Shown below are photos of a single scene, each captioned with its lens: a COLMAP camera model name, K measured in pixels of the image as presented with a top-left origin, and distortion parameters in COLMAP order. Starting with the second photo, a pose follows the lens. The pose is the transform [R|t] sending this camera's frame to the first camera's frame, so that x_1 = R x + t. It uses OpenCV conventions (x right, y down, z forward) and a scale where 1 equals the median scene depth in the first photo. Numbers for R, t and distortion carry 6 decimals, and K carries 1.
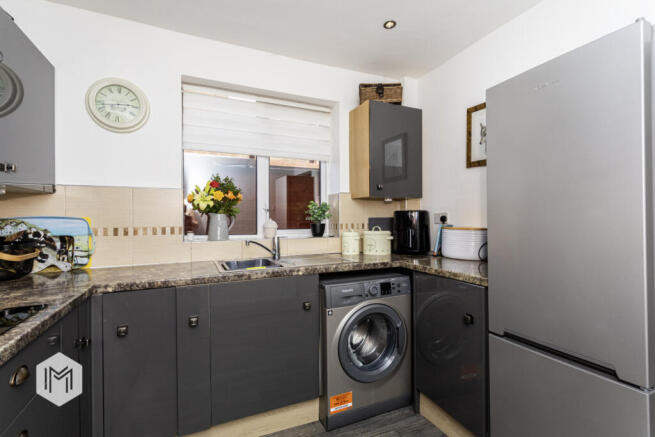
lens RADIAL K [[306.7, 0, 327.5], [0, 306.7, 218.5], [0, 0, 1]] dist [0.000893, 0.000172]
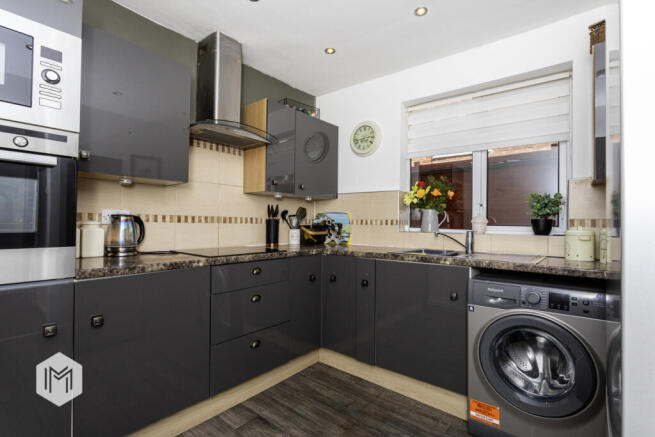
lens RADIAL K [[320.5, 0, 327.5], [0, 320.5, 218.5], [0, 0, 1]] dist [0.001958, 0.001496]
pose [[0.435691, -0.001595, -0.900095, 0.671265], [-0.017197, 0.999801, -0.010097, 0.044474], [0.899932, 0.019878, 0.435577, 0.153463]]
